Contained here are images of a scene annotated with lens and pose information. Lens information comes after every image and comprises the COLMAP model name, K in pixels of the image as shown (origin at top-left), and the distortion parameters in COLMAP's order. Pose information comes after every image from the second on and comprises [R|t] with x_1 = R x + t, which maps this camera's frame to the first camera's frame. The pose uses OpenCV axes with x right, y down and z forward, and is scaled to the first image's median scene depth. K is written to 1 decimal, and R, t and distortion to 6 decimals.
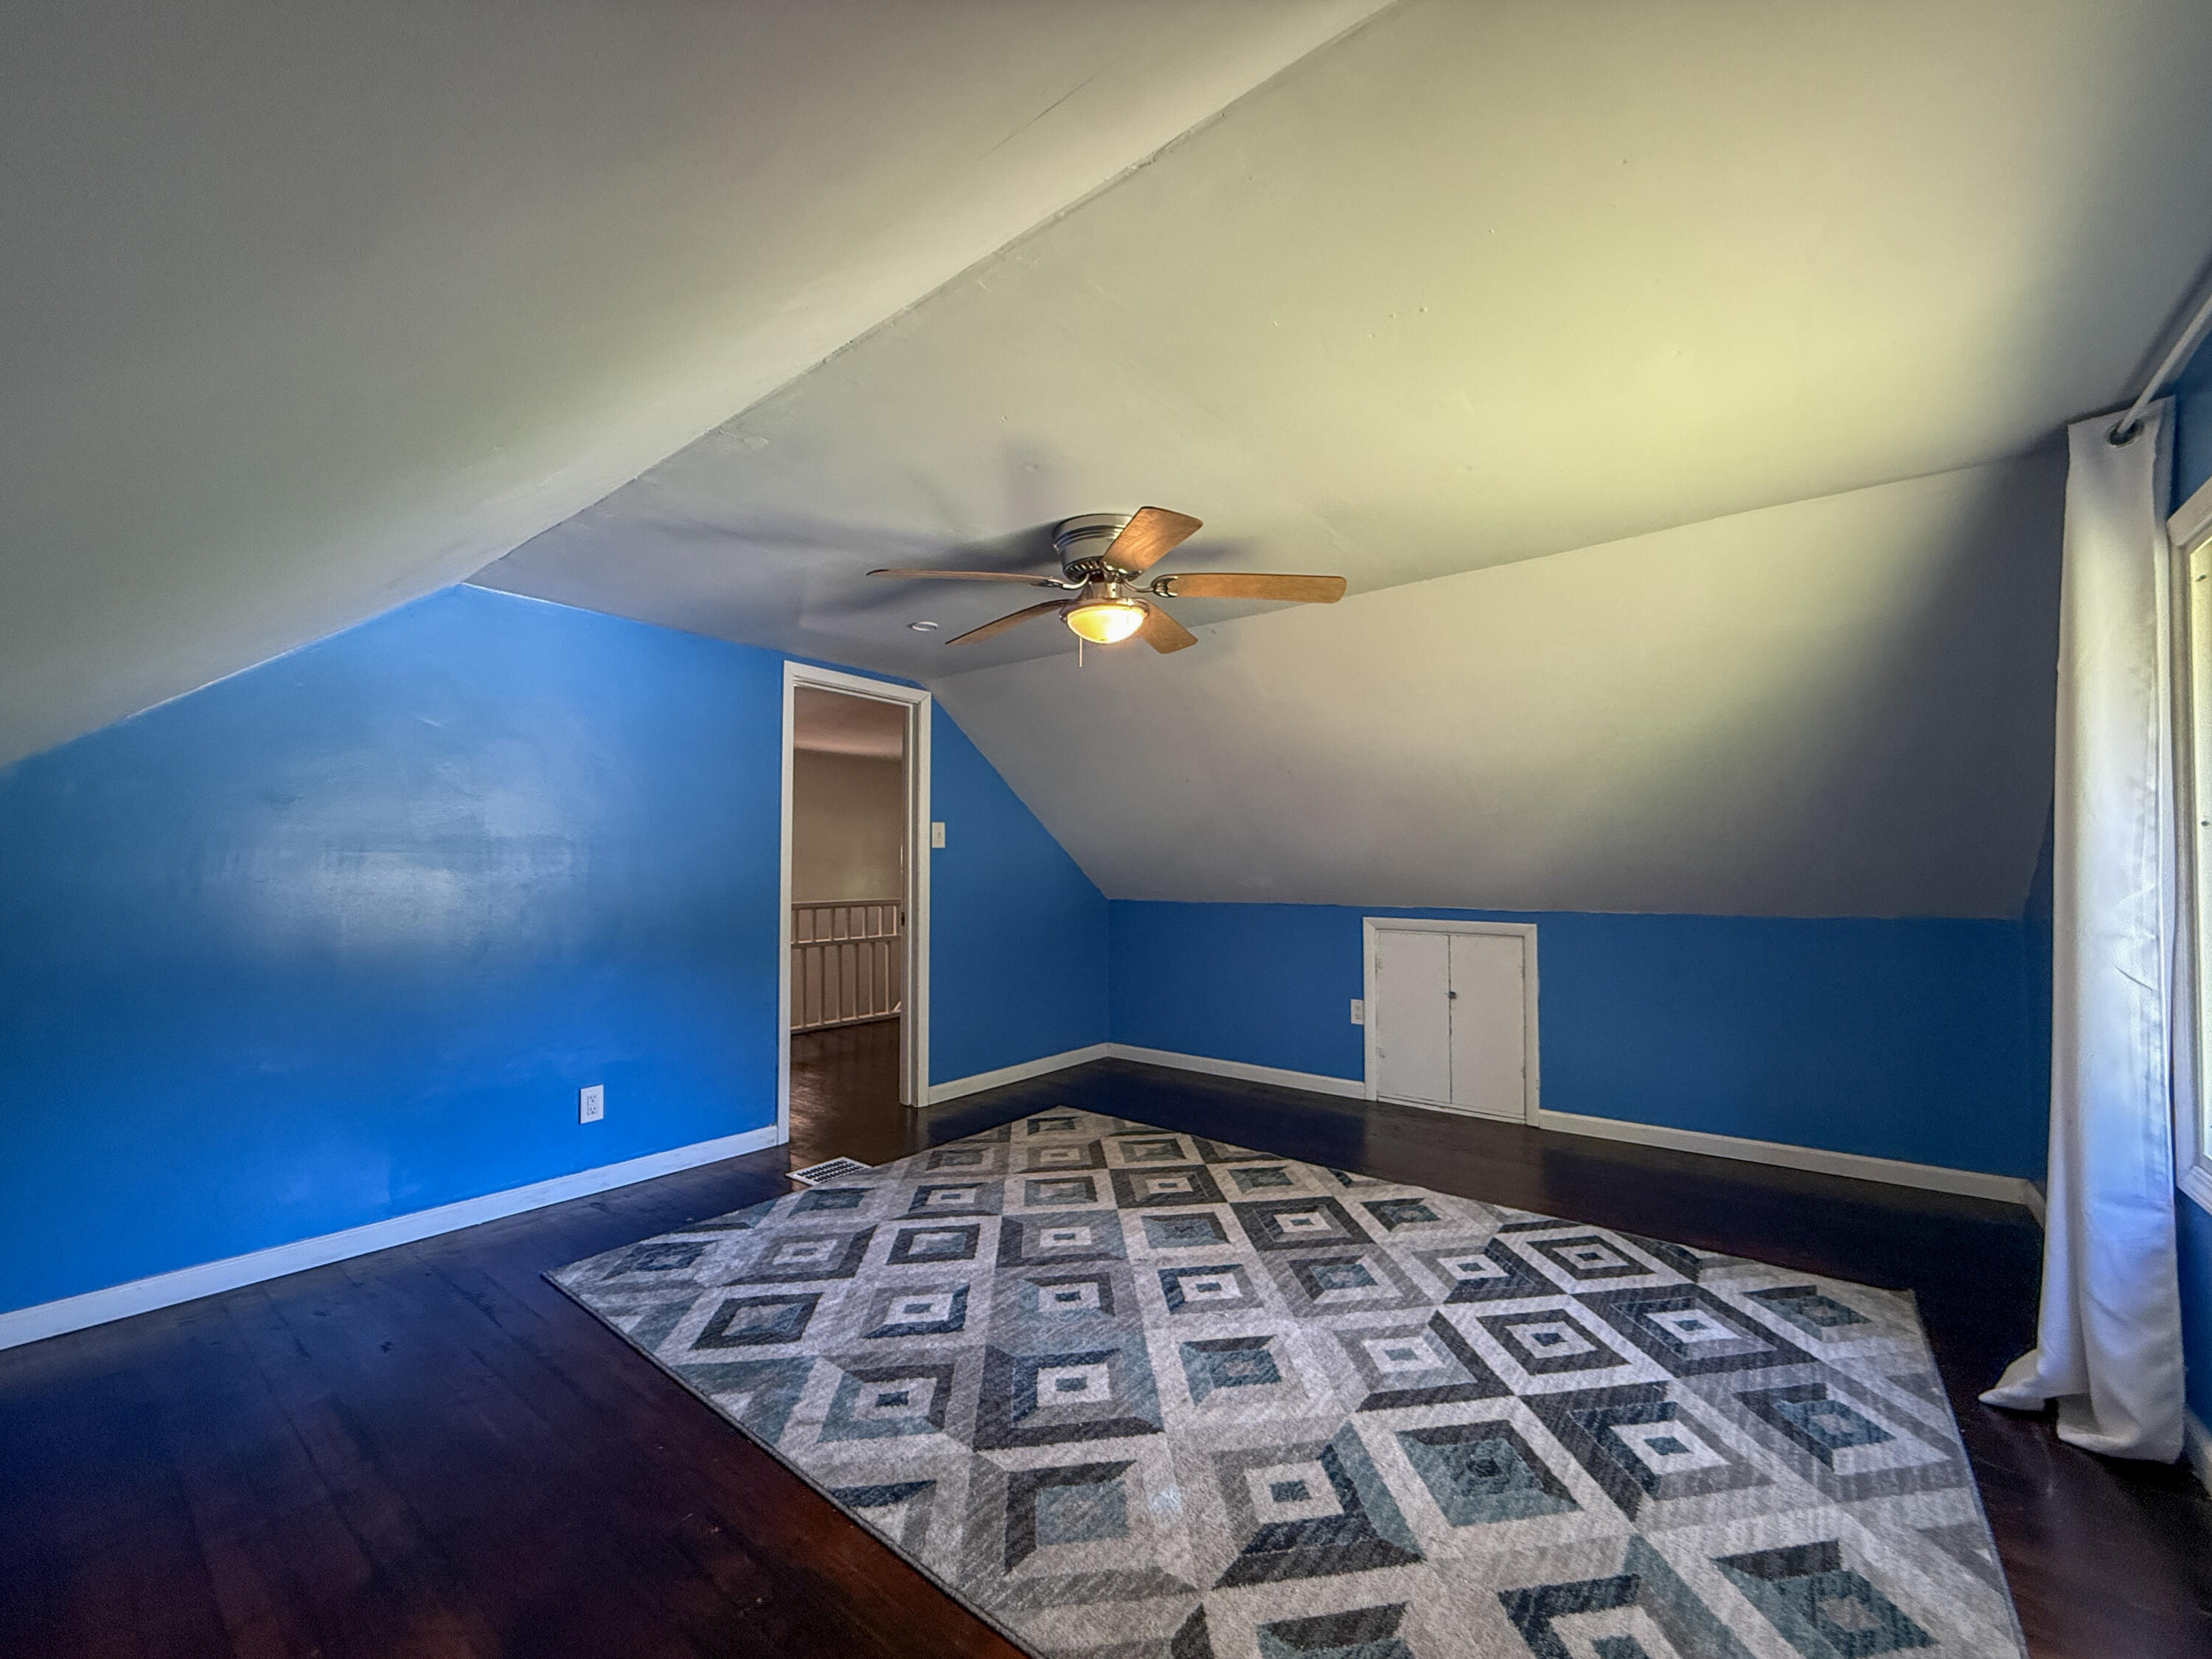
lens RADIAL K [[887.0, 0, 1106.6], [0, 887.0, 836.5], [0, 0, 1]] dist [-0.004507, 0.001597]
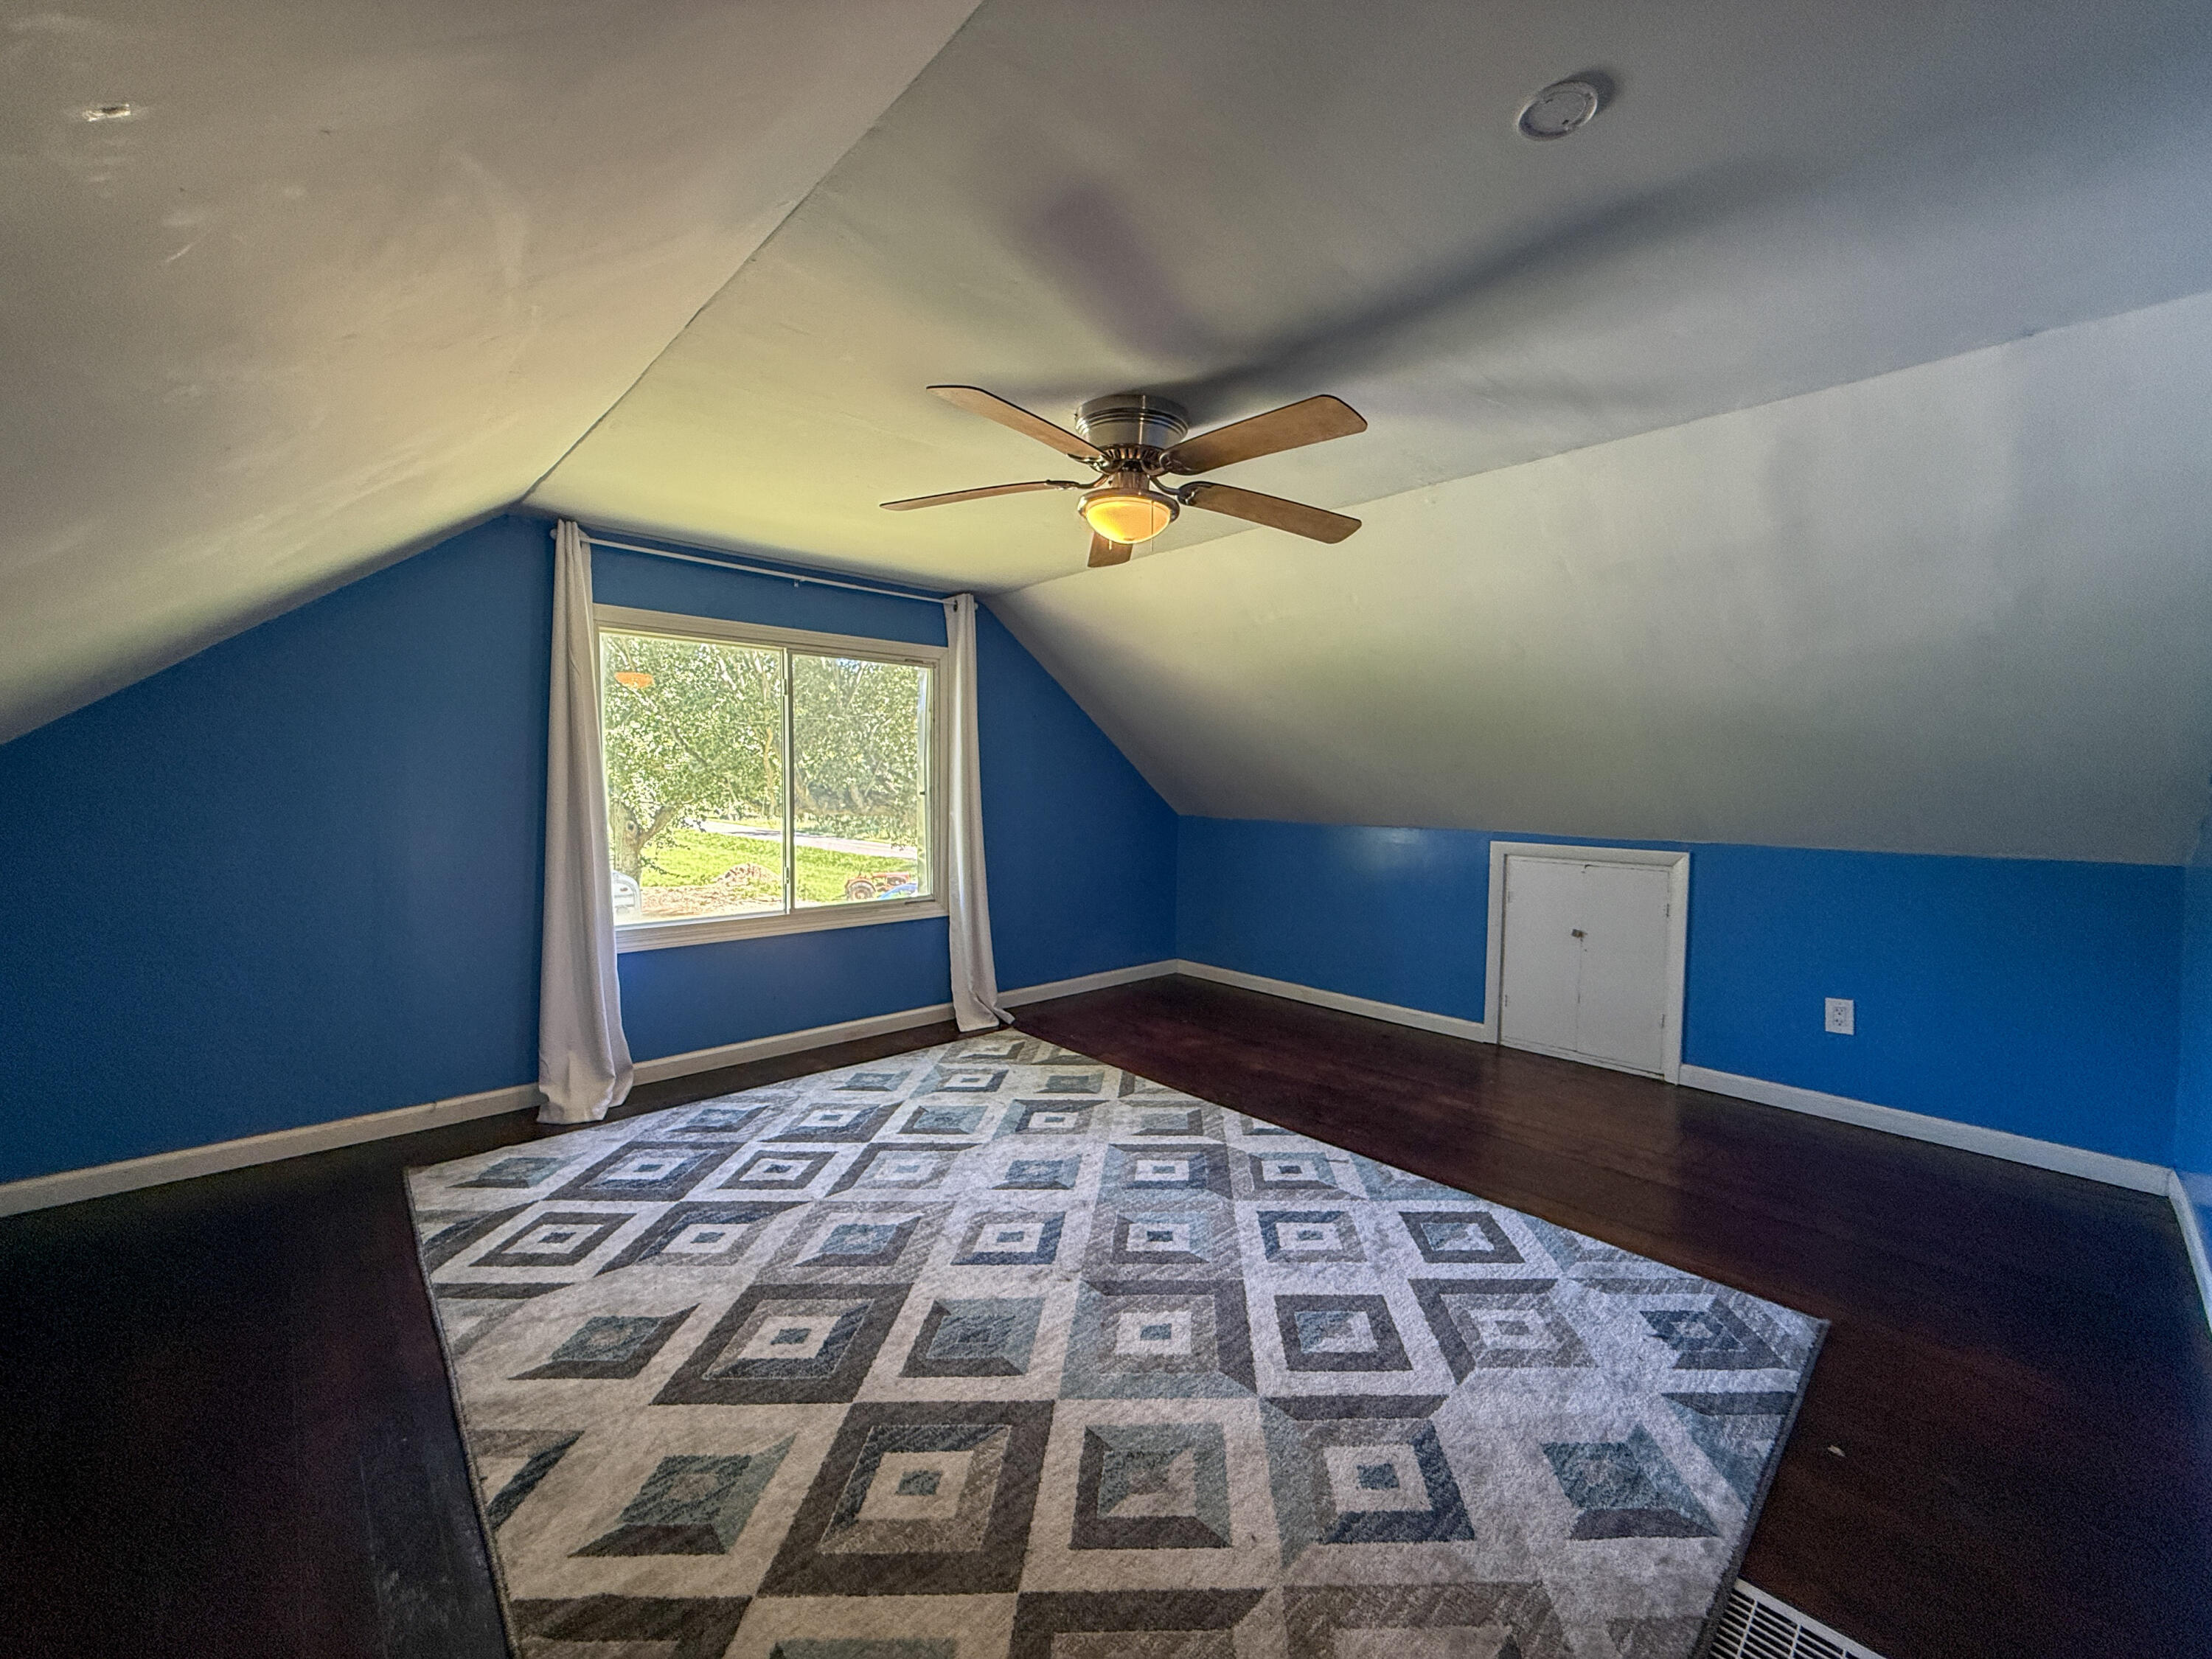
lens RADIAL K [[887.0, 0, 1104.7], [0, 887.0, 830.4], [0, 0, 1]] dist [-0.004507, 0.001597]
pose [[-0.987775, -0.018658, 0.154764, -0.124746], [-0.016139, 0.999716, 0.017520, 0.054915], [-0.155047, 0.014808, -0.987796, 1.949765]]
